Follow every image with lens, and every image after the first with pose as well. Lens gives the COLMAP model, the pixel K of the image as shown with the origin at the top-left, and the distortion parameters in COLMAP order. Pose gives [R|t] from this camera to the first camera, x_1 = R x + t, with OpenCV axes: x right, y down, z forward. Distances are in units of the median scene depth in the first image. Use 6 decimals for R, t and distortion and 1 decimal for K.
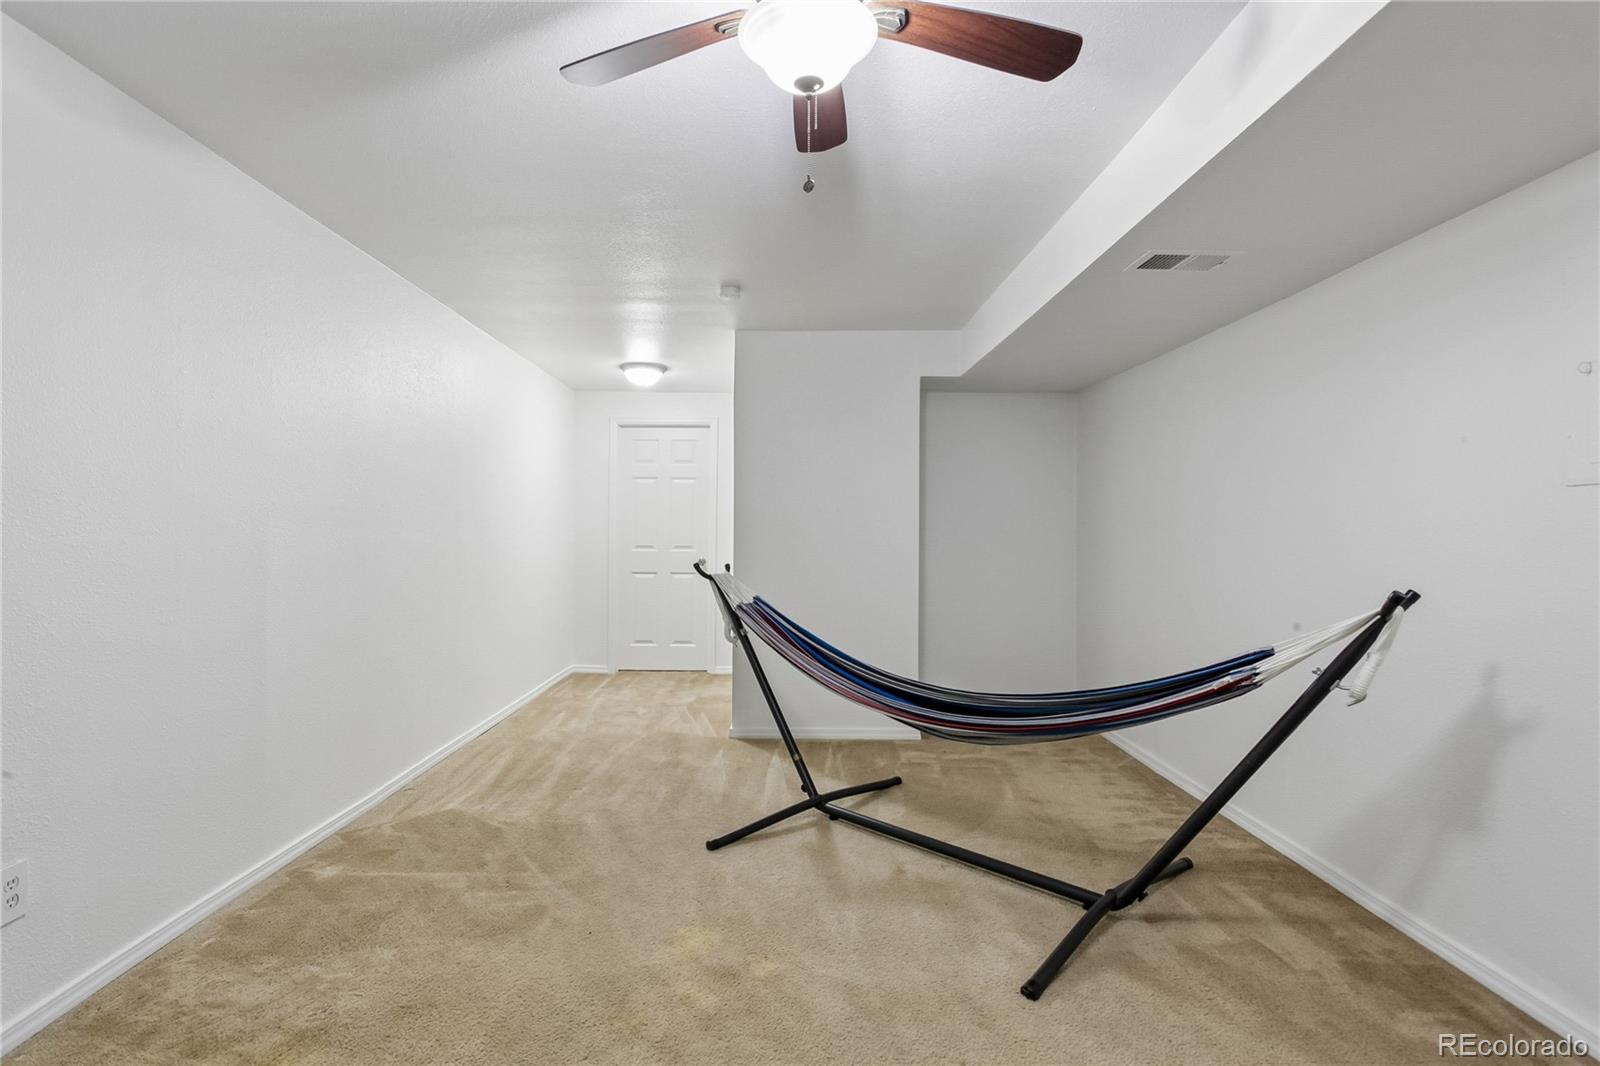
lens RADIAL K [[787.2, 0, 795.6], [0, 787.2, 531.7], [0, 0, 1]] dist [-0.019483, 0.013732]
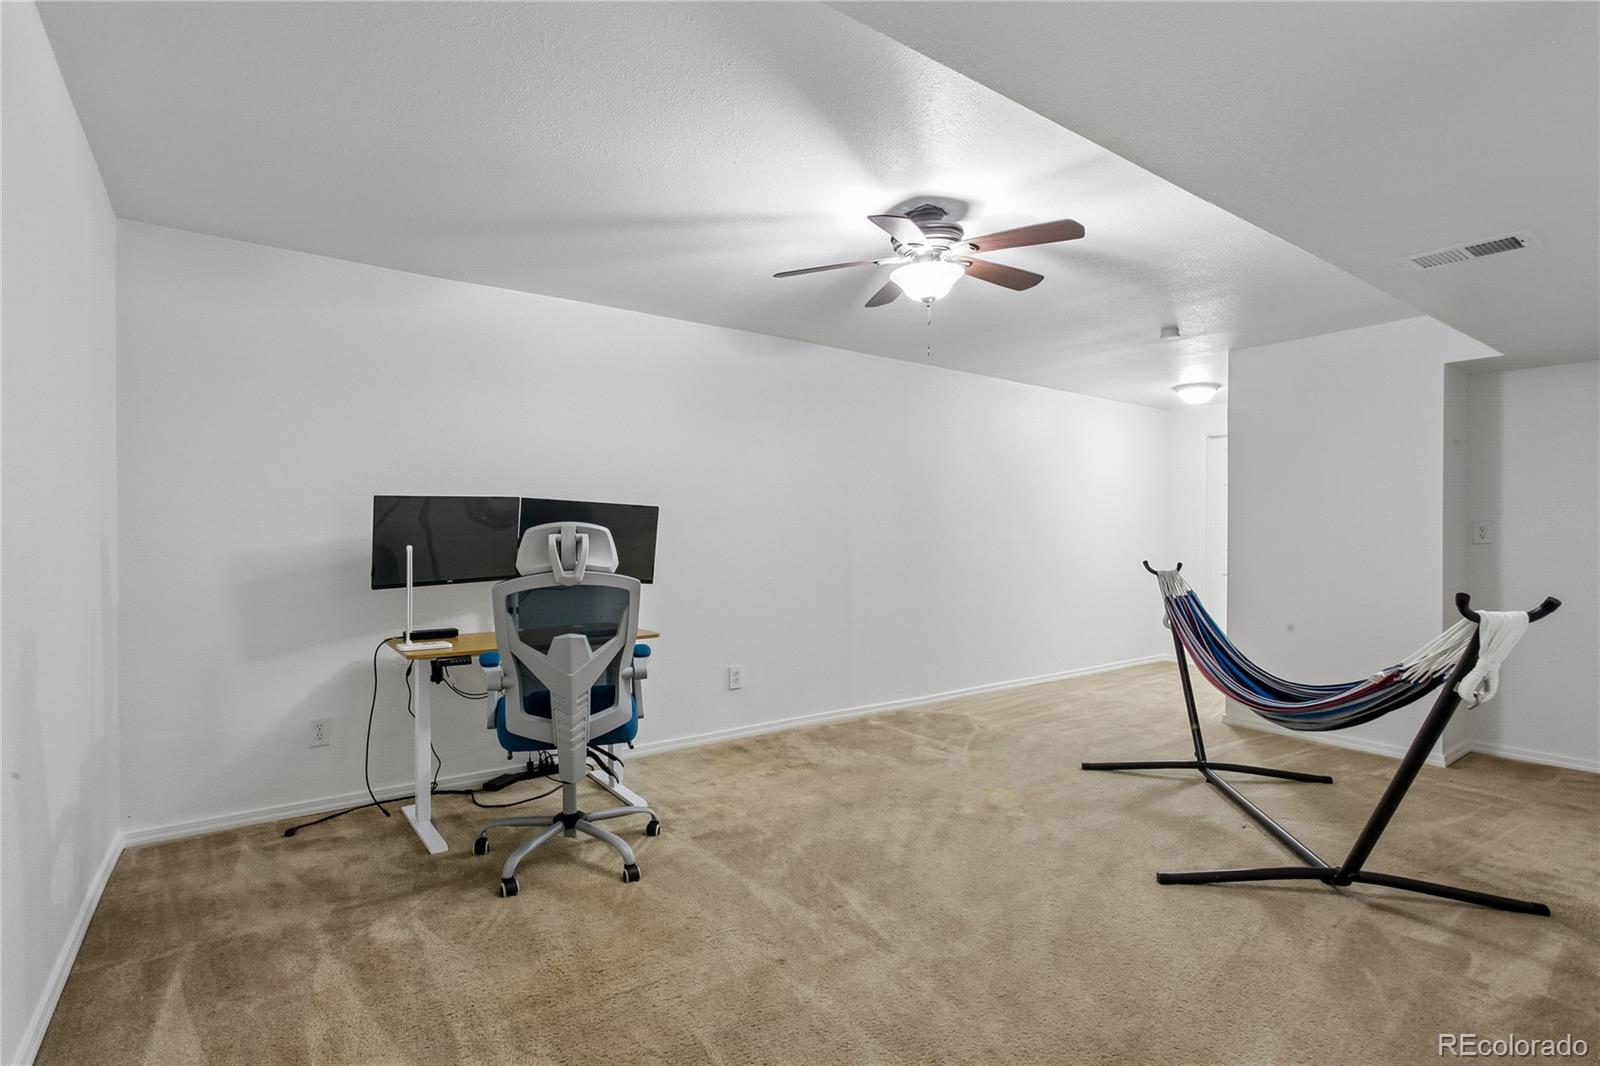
lens RADIAL K [[787.2, 0, 795.2], [0, 787.2, 537.0], [0, 0, 1]] dist [-0.019483, 0.013732]
pose [[0.588170, 0.004171, -0.808727, 0.618837], [-0.003616, 0.999990, 0.002527, 0.001892], [0.808729, 0.001438, 0.588179, -0.178971]]
